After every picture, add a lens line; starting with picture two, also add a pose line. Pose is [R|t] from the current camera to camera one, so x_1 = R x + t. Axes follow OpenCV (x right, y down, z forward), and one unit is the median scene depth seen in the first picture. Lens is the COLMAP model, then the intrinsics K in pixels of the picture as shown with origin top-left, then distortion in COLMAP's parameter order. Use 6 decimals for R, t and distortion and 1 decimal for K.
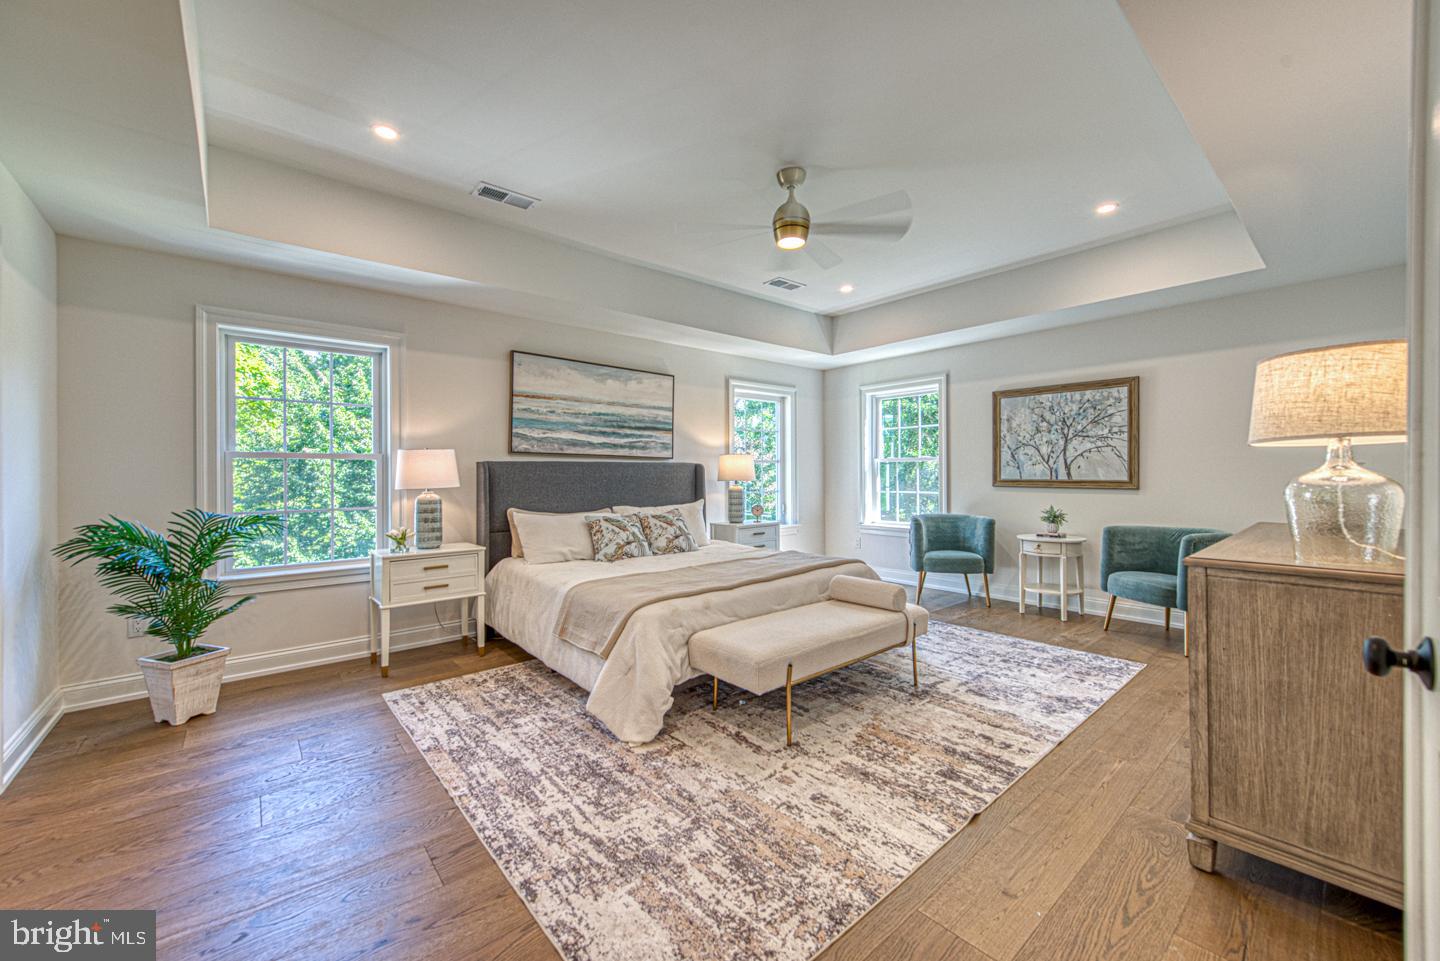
lens RADIAL K [[565.8, 0, 713.8], [0, 565.8, 480.7], [0, 0, 1]] dist [0.001669, 0.000142]
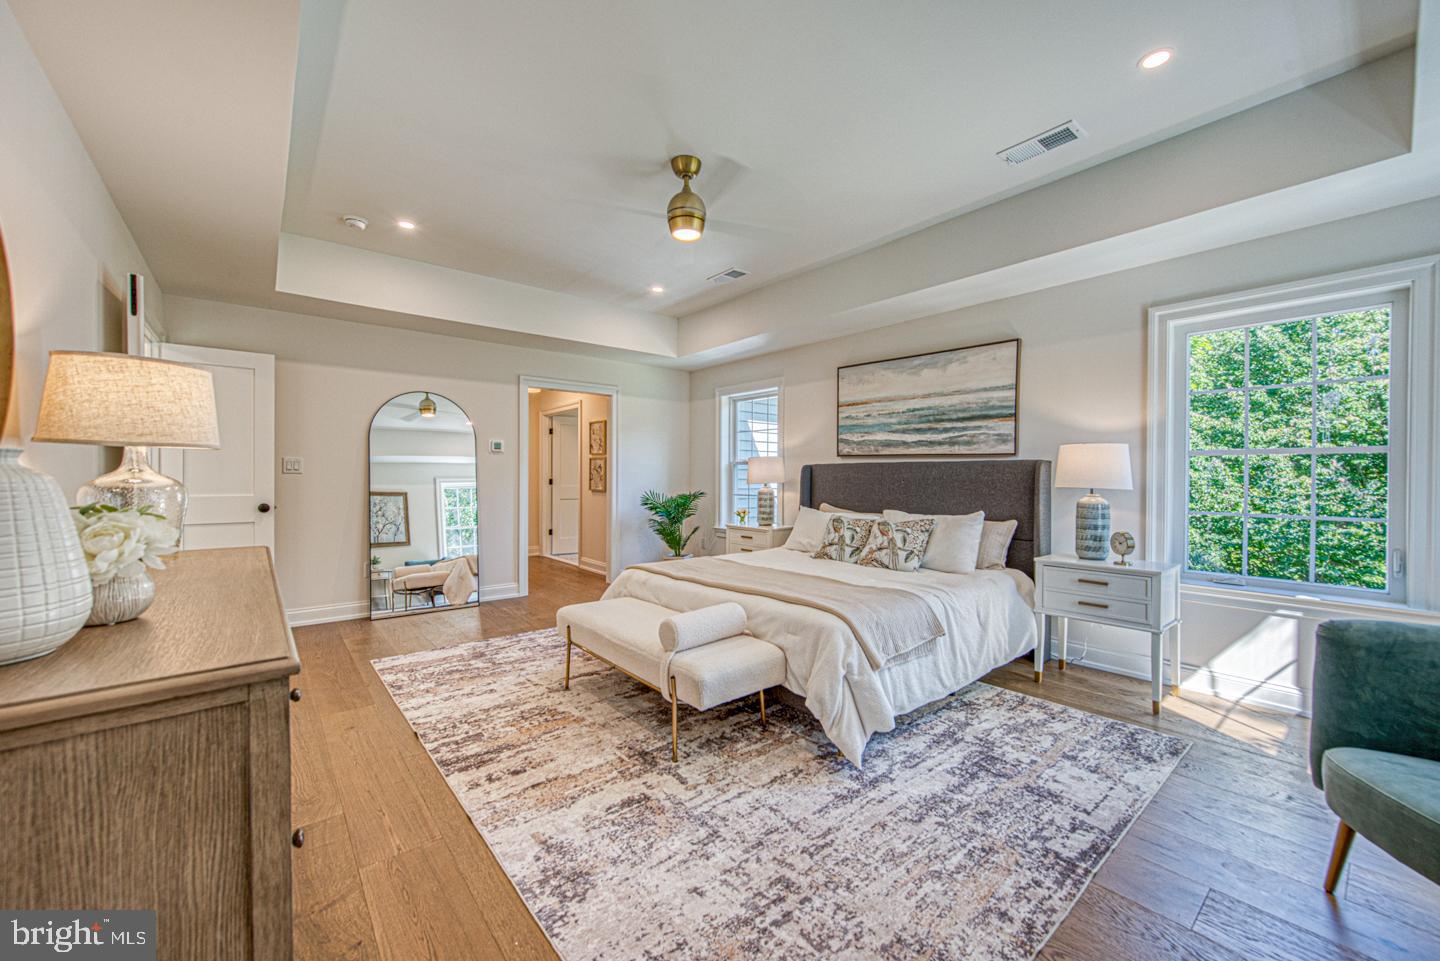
lens RADIAL K [[584.8, 0, 747.6], [0, 584.8, 480.3], [0, 0, 1]] dist [0.001629, 0.000157]
pose [[-0.010882, 0.014281, -0.999839, 0.988205], [-0.014864, 0.999785, 0.014442, -0.017041], [0.999830, 0.015019, -0.010667, 0.970228]]
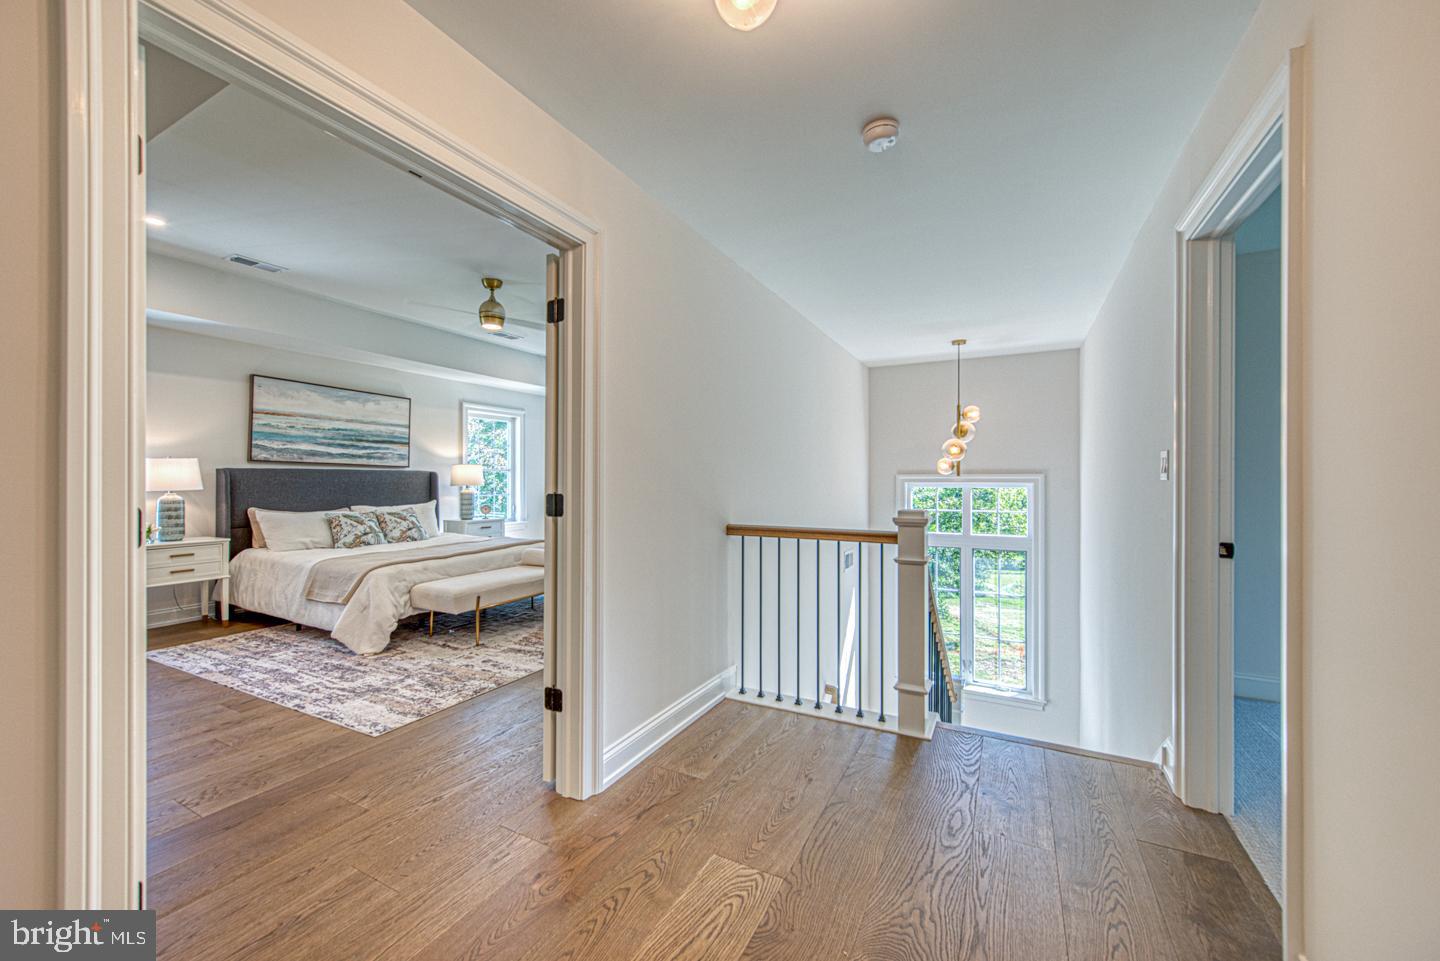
lens RADIAL K [[565.8, 0, 713.8], [0, 565.8, 480.7], [0, 0, 1]] dist [0.001669, 0.000142]
pose [[0.921800, 0.004964, 0.387633, 0.086812], [-0.000639, 0.999936, -0.011284, 0.004936], [-0.387665, 0.010154, 0.921745, -0.540223]]
